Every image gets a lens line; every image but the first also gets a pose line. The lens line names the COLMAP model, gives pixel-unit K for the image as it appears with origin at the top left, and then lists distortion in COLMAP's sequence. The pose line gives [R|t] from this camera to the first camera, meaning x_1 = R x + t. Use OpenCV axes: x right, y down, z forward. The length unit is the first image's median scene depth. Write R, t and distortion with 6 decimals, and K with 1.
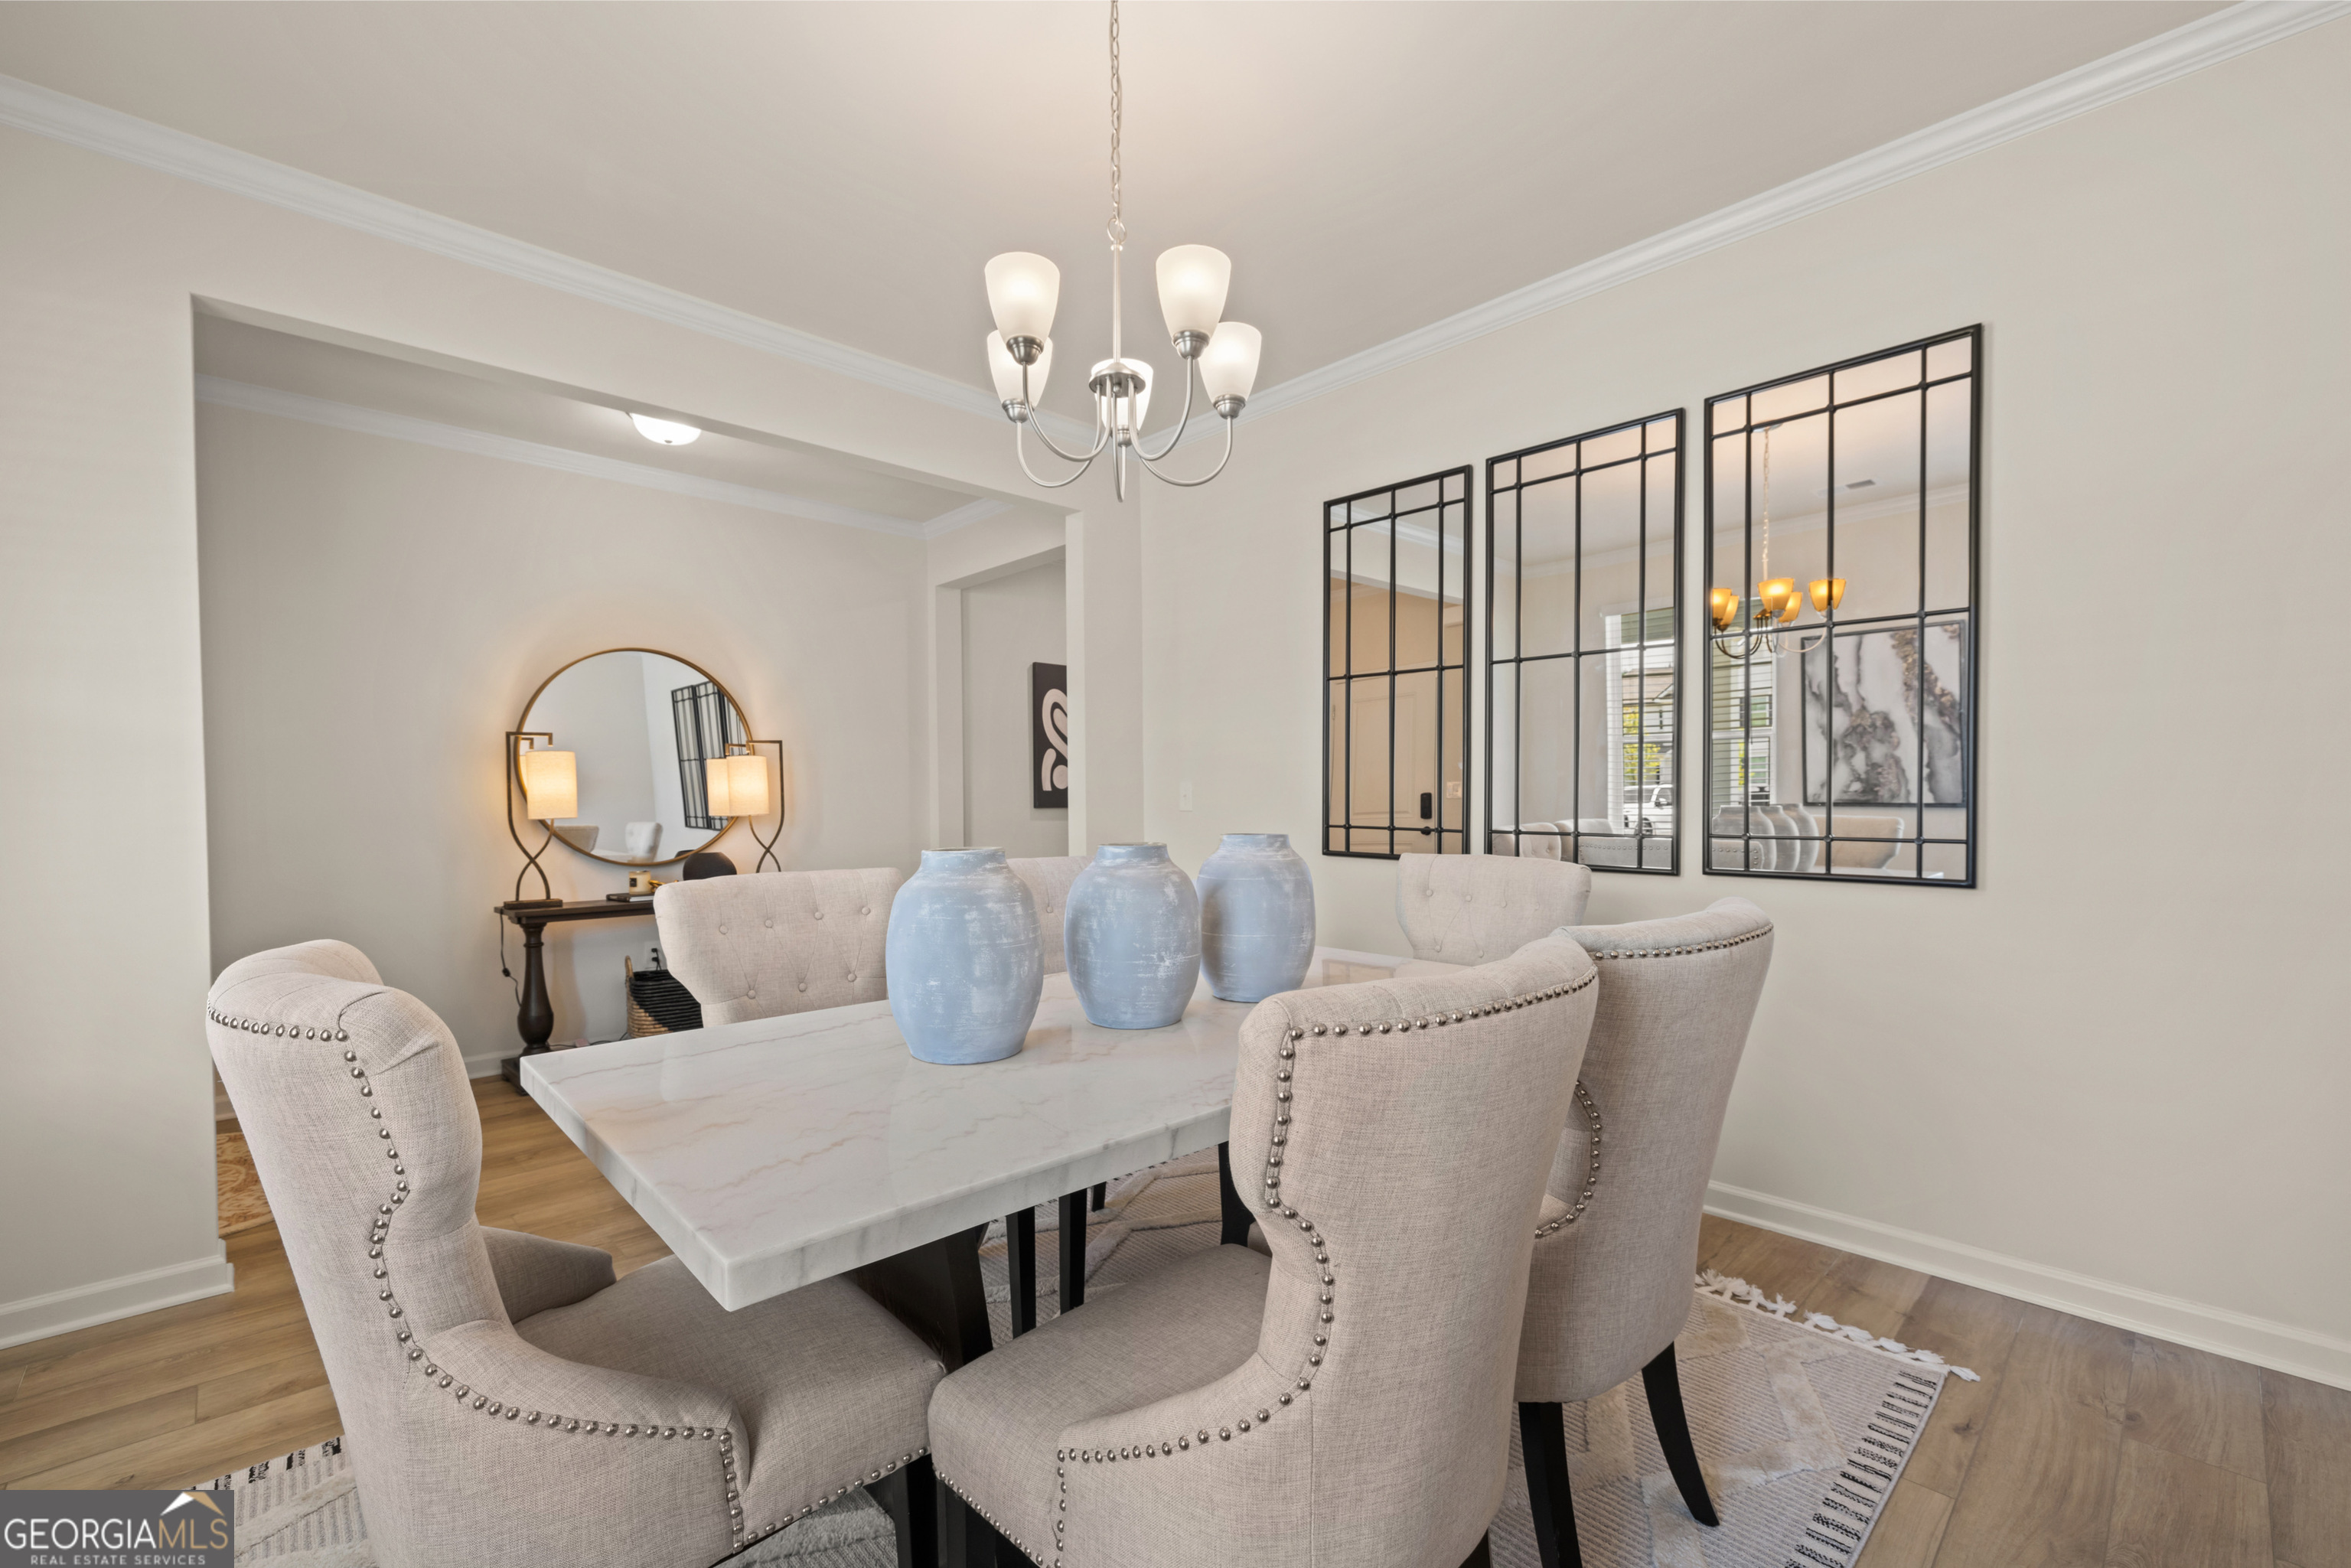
lens RADIAL K [[979.8, 0, 1174.5], [0, 979.8, 794.7], [0, 0, 1]] dist [-0.001411, 0.000141]
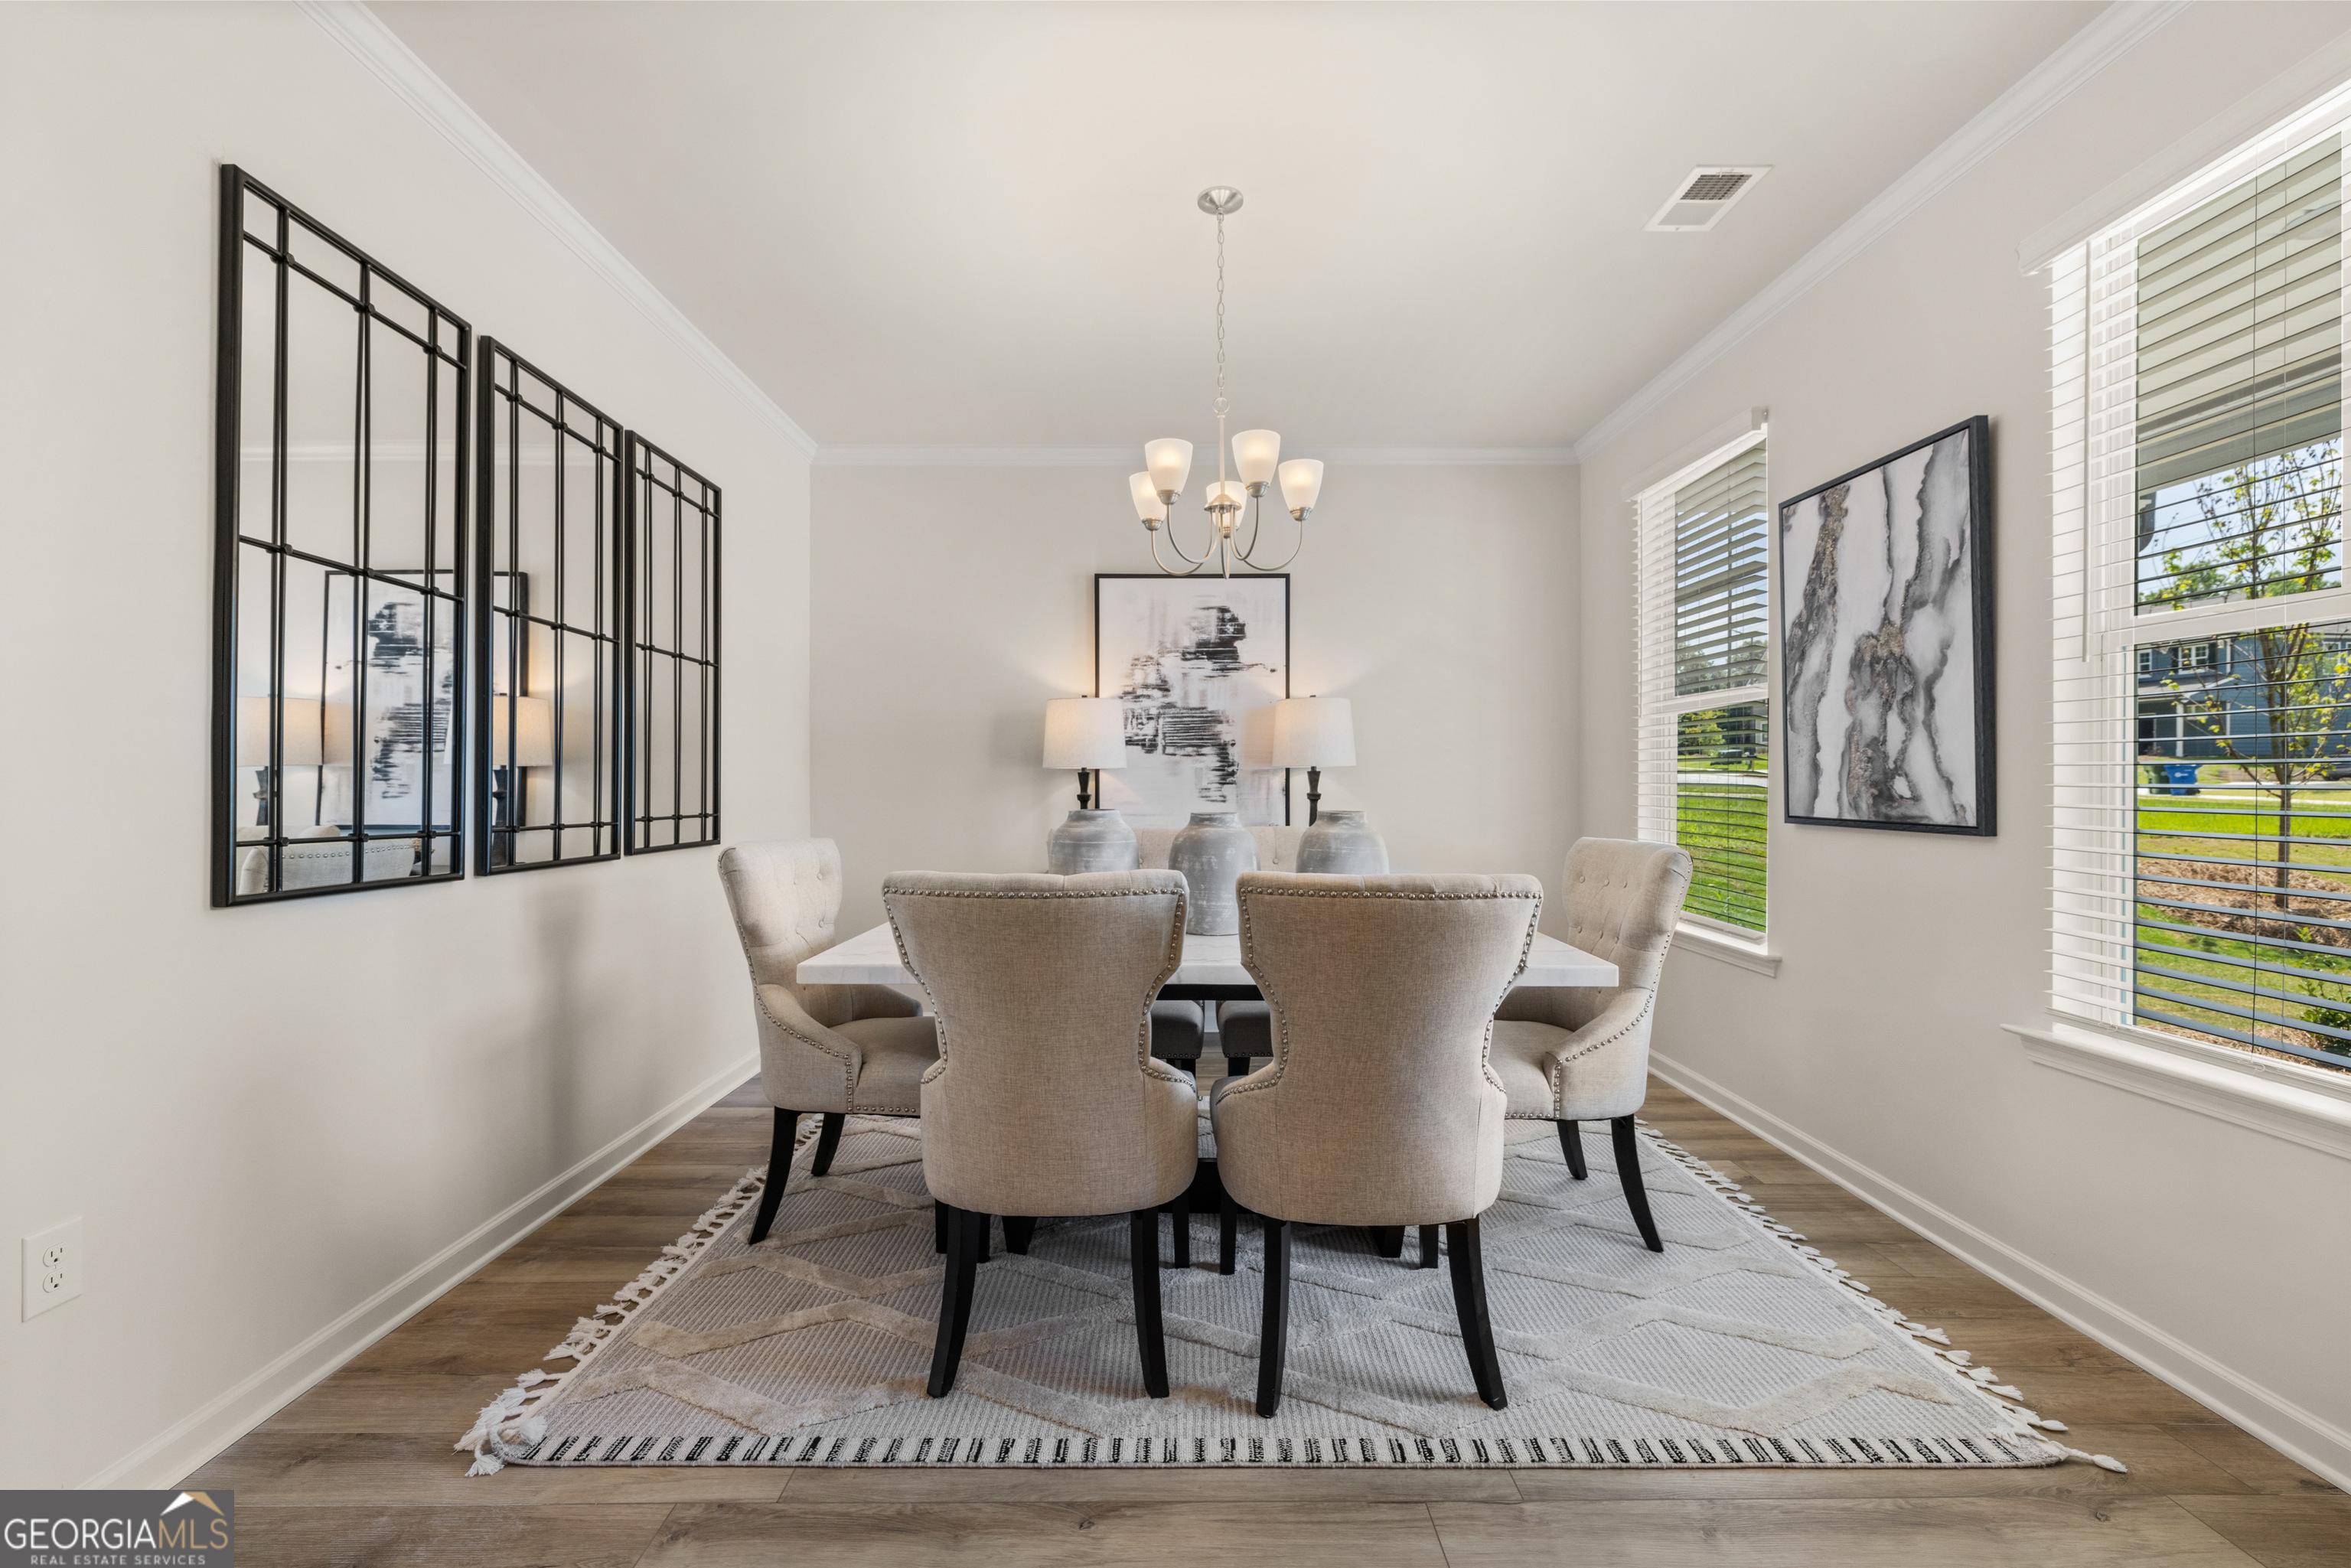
lens RADIAL K [[979.8, 0, 1175.8], [0, 979.8, 776.2], [0, 0, 1]] dist [-0.001411, 0.000141]
pose [[-0.732132, 0.004132, 0.681150, -0.515238], [0.005246, 0.999986, -0.000428, 0.000695], [-0.681142, 0.003260, -0.732144, 1.054742]]
